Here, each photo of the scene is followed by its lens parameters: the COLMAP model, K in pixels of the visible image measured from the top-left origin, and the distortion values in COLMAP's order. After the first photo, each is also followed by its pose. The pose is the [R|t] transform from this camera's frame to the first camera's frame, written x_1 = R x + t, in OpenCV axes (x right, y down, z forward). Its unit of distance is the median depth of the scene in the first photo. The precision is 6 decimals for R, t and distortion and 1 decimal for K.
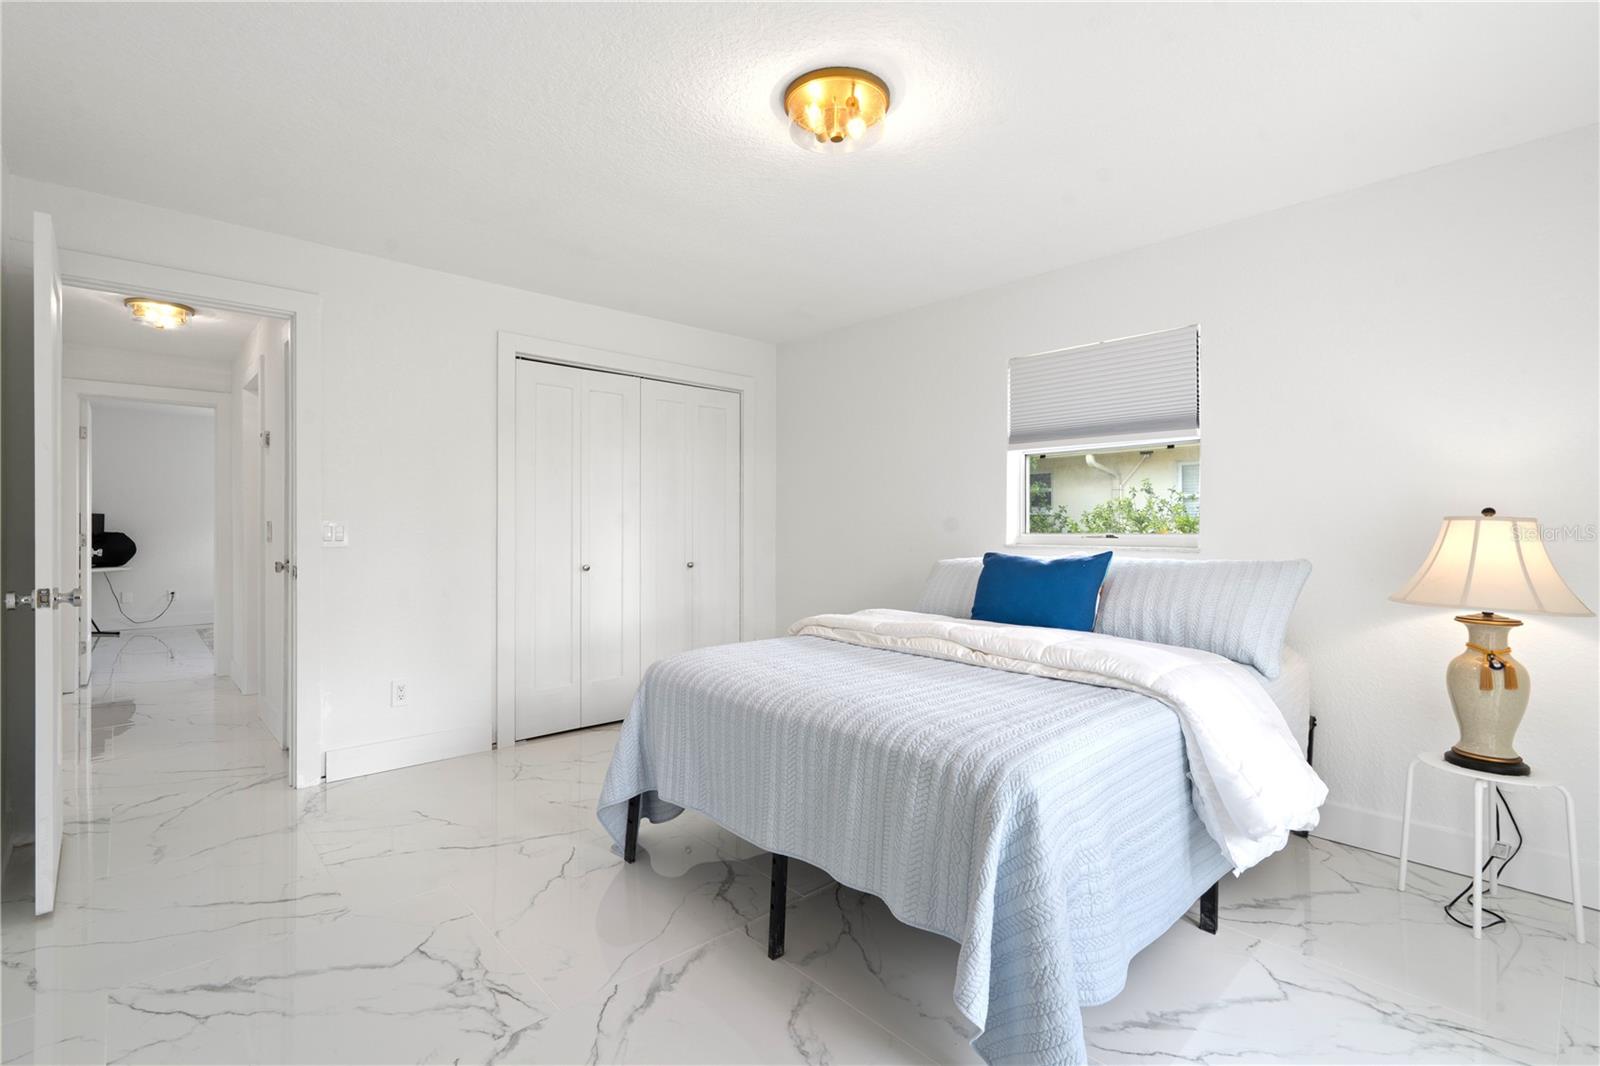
lens RADIAL K [[754.3, 0, 794.0], [0, 754.3, 517.2], [0, 0, 1]] dist [0.000609, 0.000153]
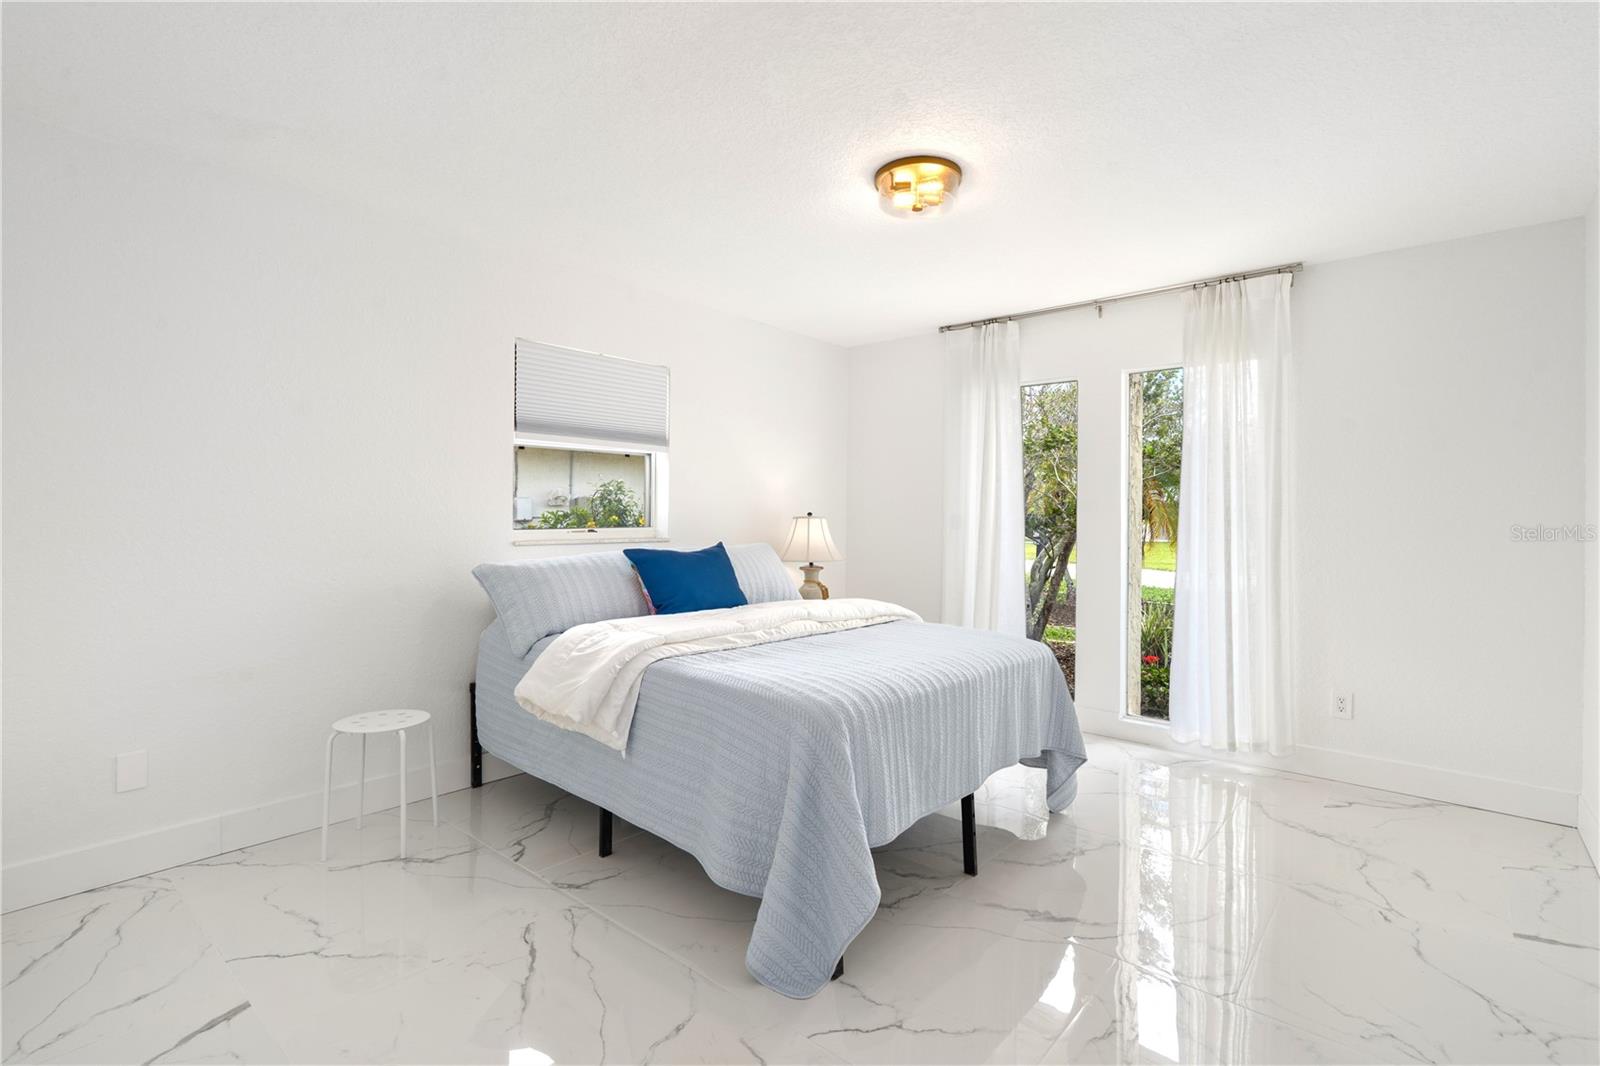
lens RADIAL K [[754.3, 0, 794.0], [0, 754.3, 517.2], [0, 0, 1]] dist [0.000609, 0.000153]
pose [[-0.141040, 0.000305, 0.990004, -1.018666], [-0.011897, 0.999927, -0.002003, 0.005552], [-0.989932, -0.012060, -0.141027, 1.245837]]
